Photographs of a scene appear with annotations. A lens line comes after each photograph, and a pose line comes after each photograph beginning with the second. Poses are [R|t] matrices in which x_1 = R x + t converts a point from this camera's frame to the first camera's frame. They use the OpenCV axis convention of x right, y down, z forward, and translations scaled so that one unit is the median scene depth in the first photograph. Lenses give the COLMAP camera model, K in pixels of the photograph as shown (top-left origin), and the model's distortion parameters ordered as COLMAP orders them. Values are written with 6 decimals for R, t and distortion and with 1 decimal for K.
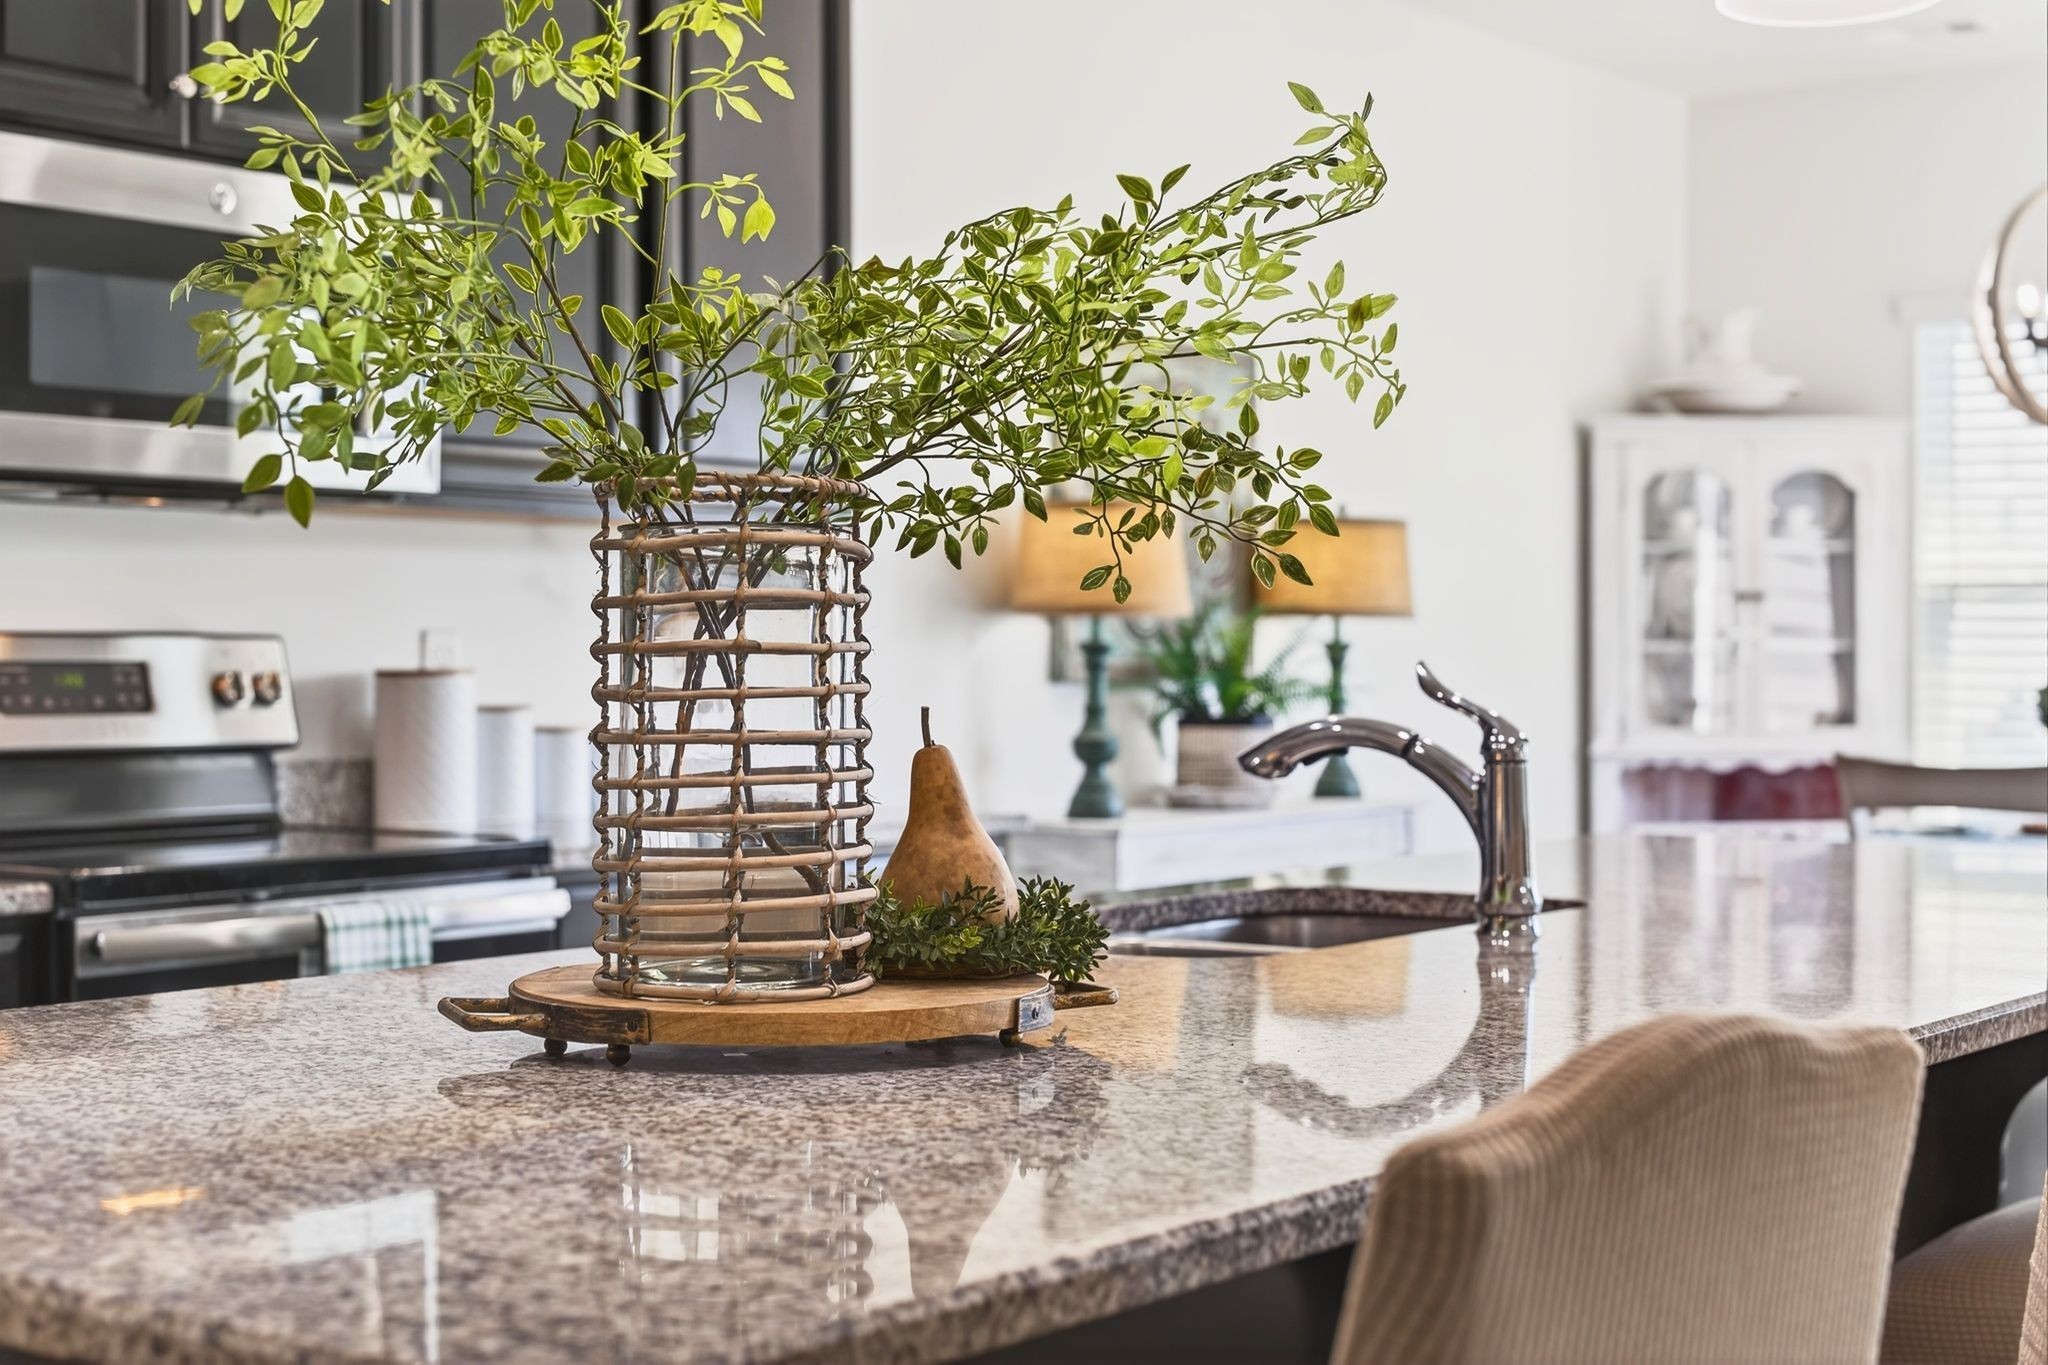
lens RADIAL K [[3010.3, 0, 1012.2], [0, 3010.3, 666.1], [0, 0, 1]] dist [-0.009379, 0.000000]
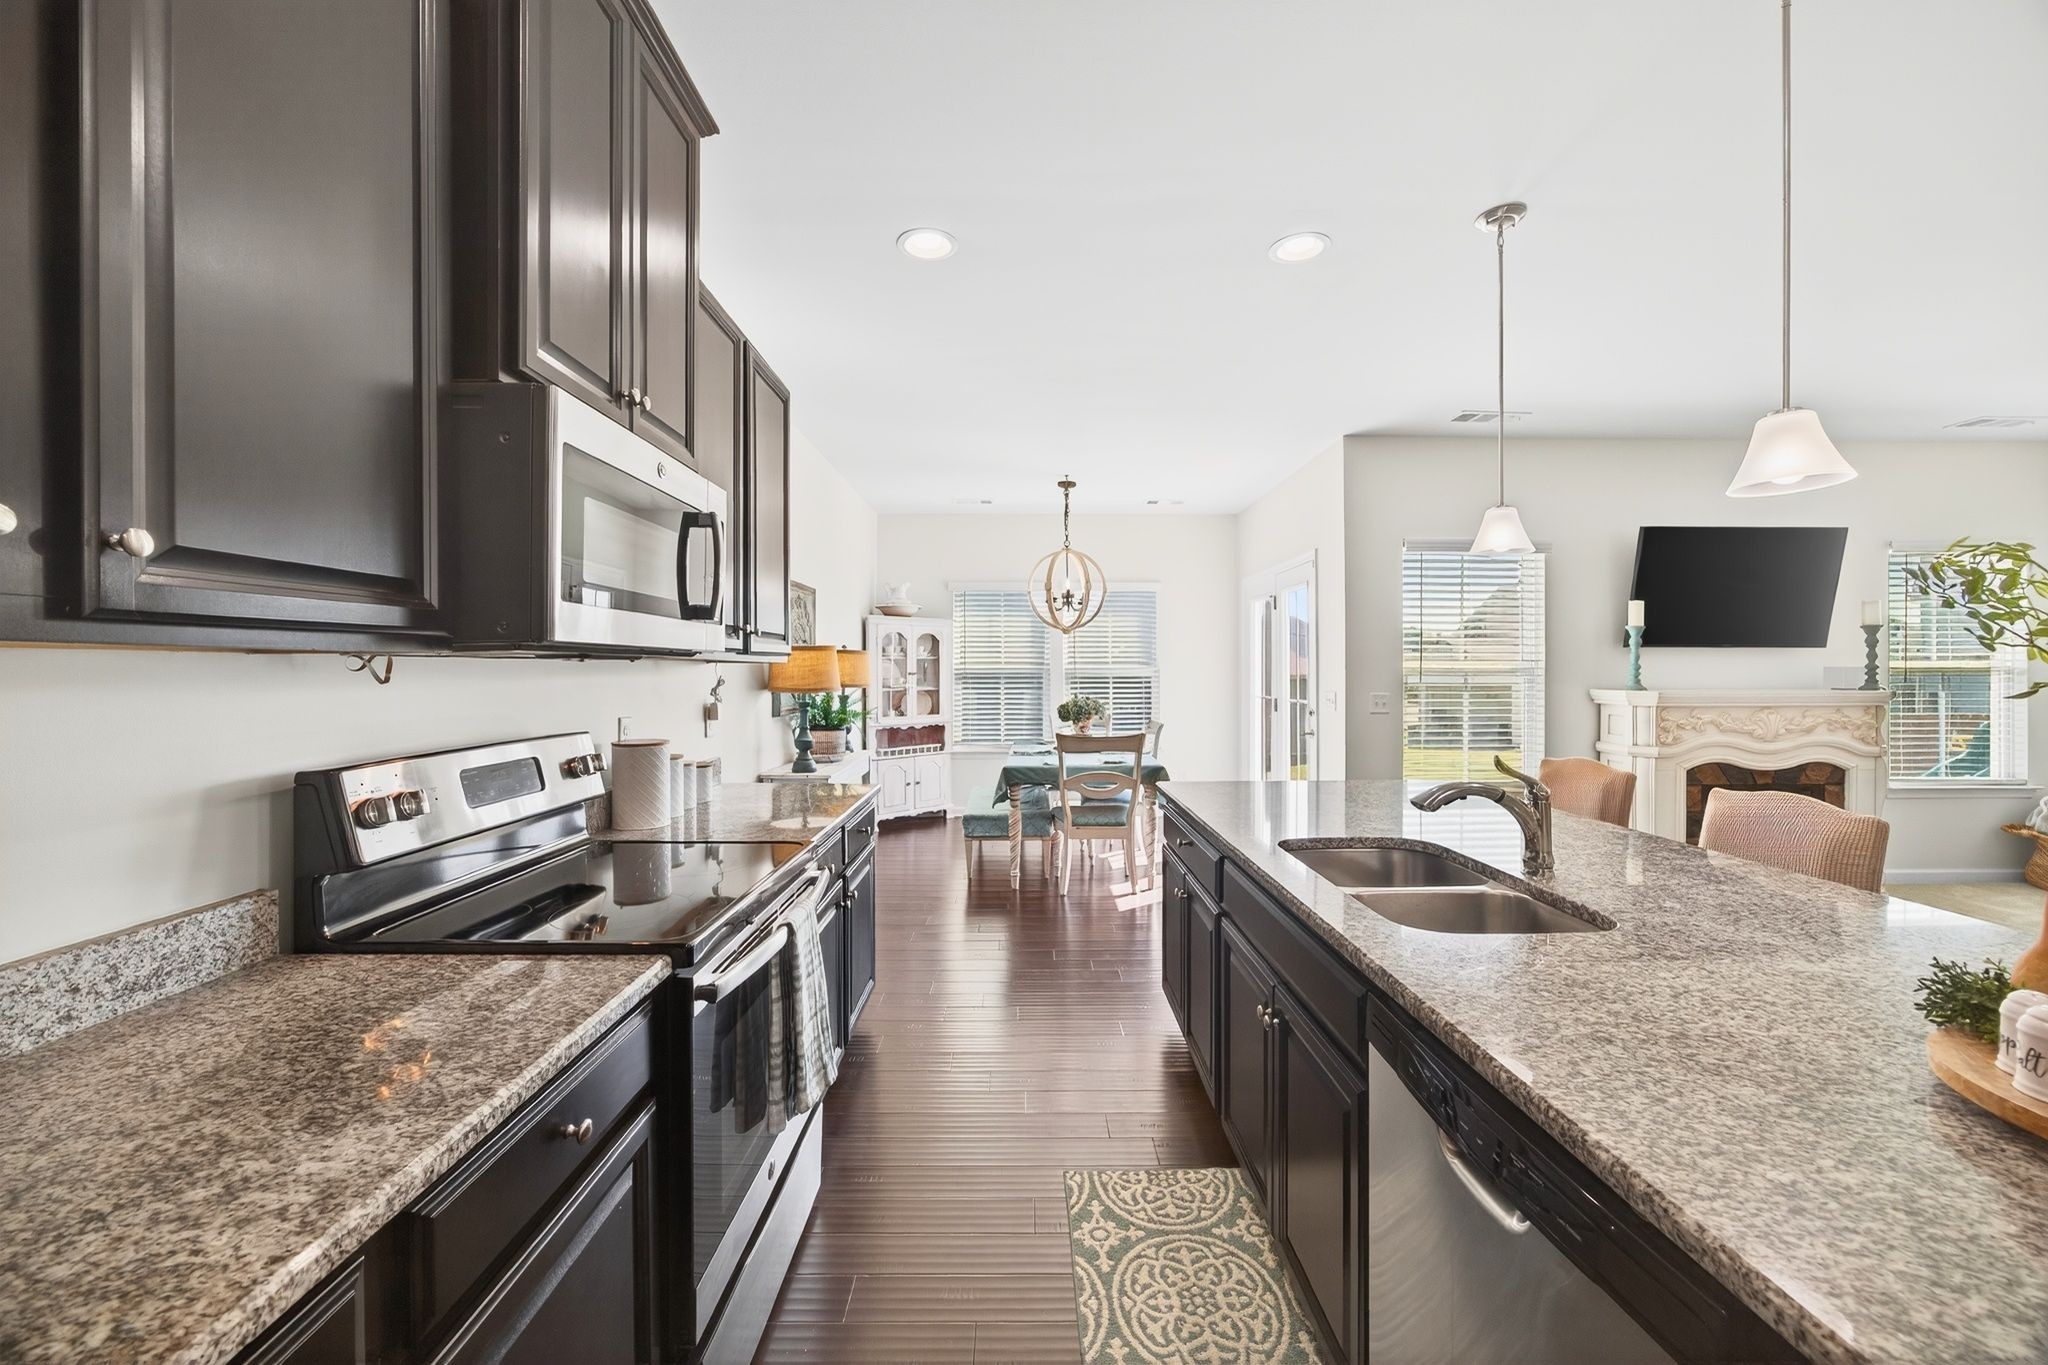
lens RADIAL K [[791.3, 0, 1026.6], [0, 791.3, 668.7], [0, 0, 1]] dist [-0.006179, 0.001590]
pose [[0.786692, -0.000465, 0.617346, -0.309287], [0.004906, 0.999973, -0.005498, -0.039947], [-0.617326, 0.007353, 0.786673, 0.464135]]
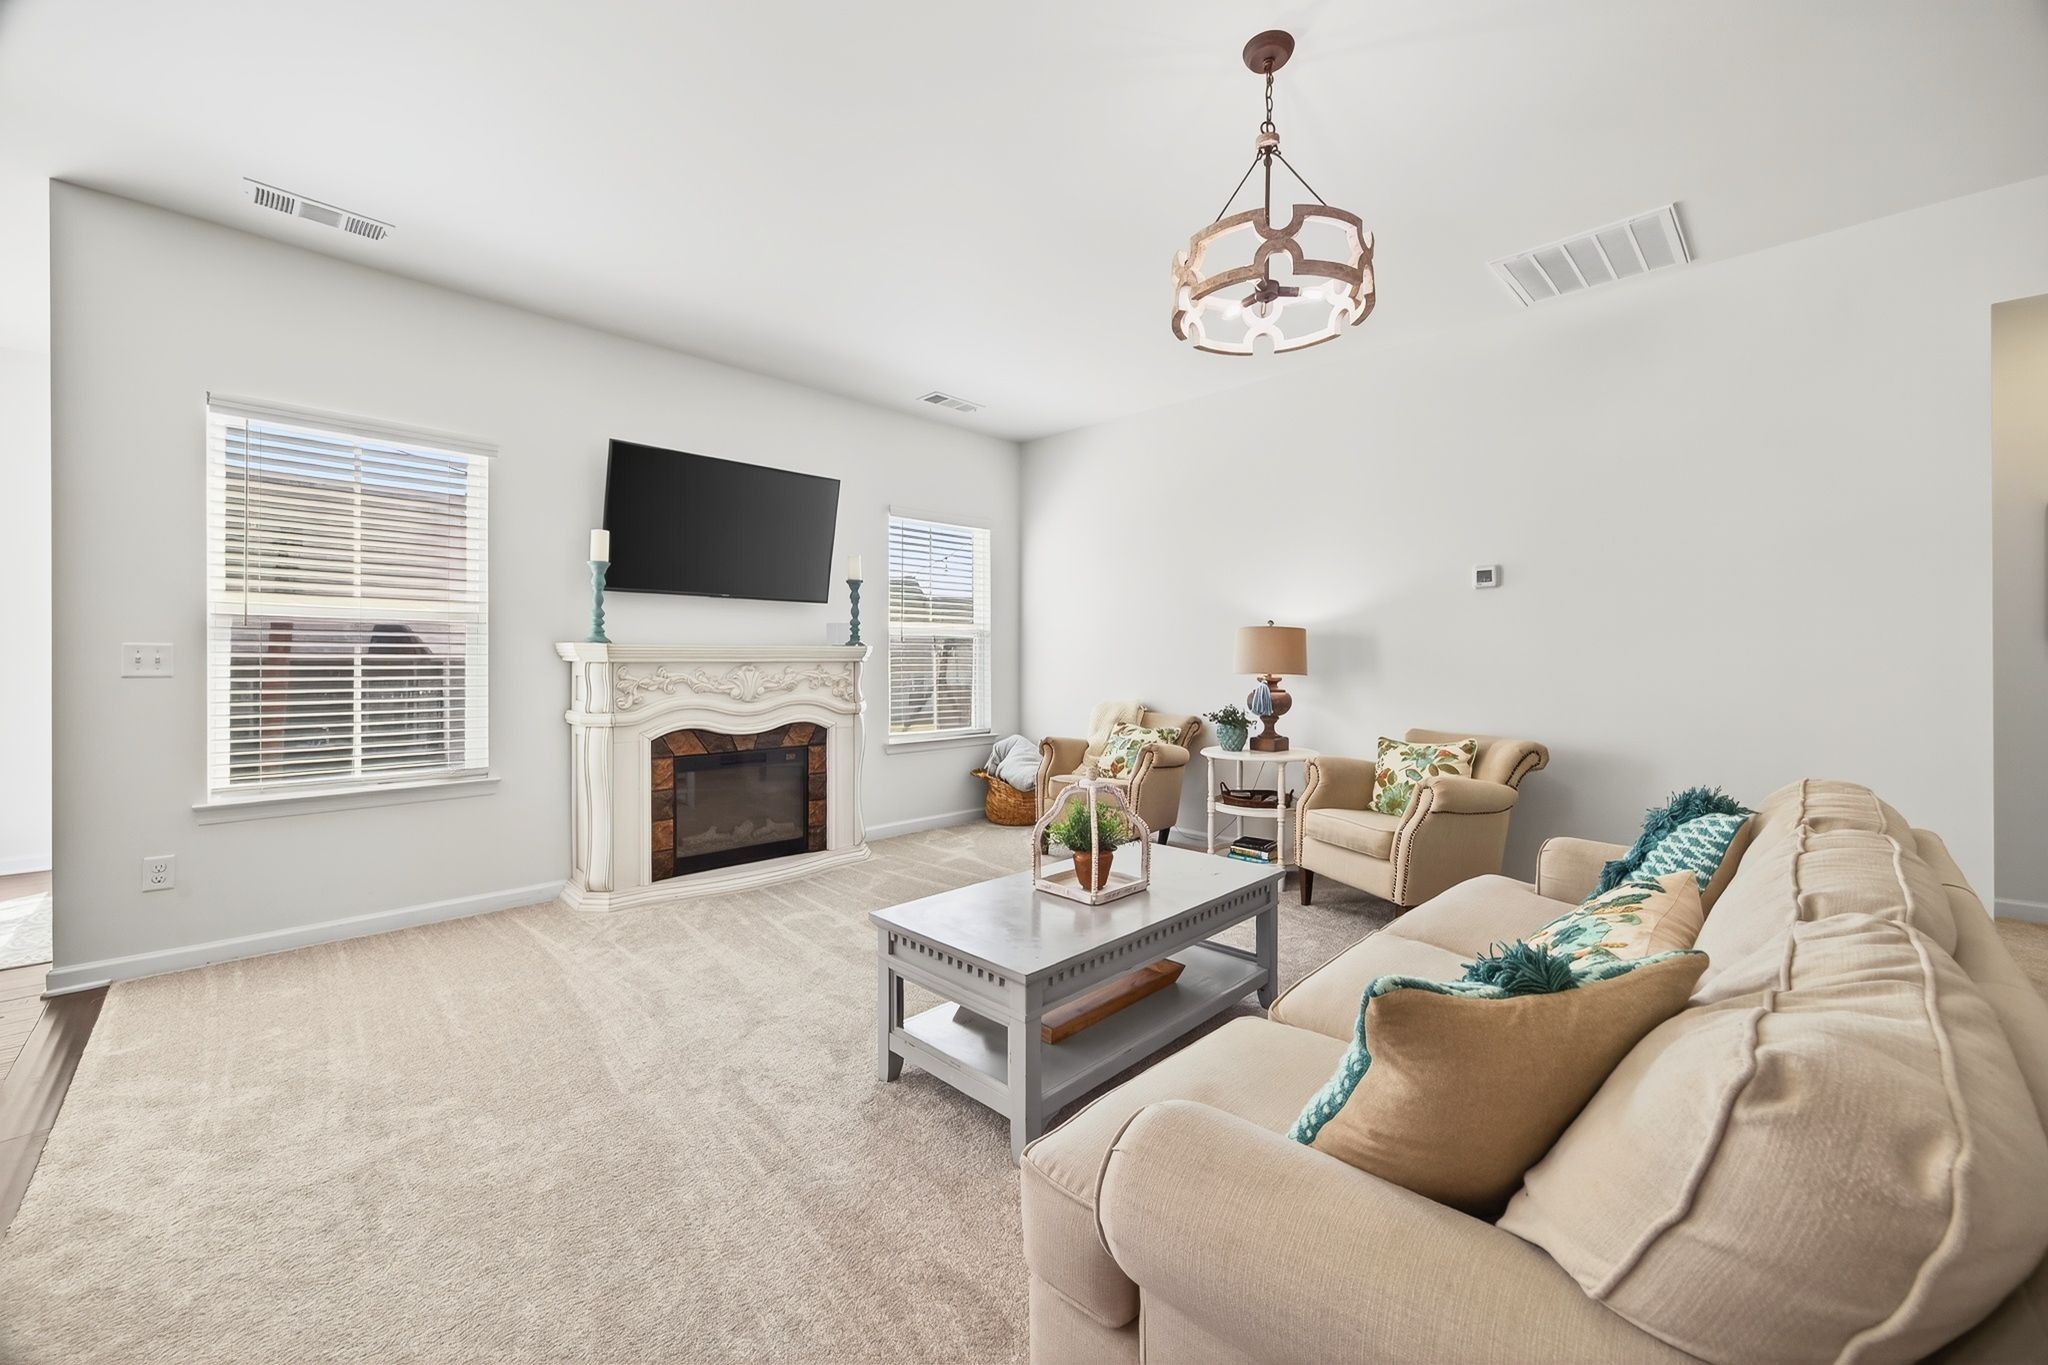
lens RADIAL K [[805.5, 0, 1025.9], [0, 805.5, 665.3], [0, 0, 1]] dist [-0.003387, 0.000395]
pose [[0.134282, -0.004499, 0.990933, 0.170268], [0.005989, 0.999975, 0.003728, 0.007145], [-0.990925, 0.005434, 0.134306, 0.243357]]
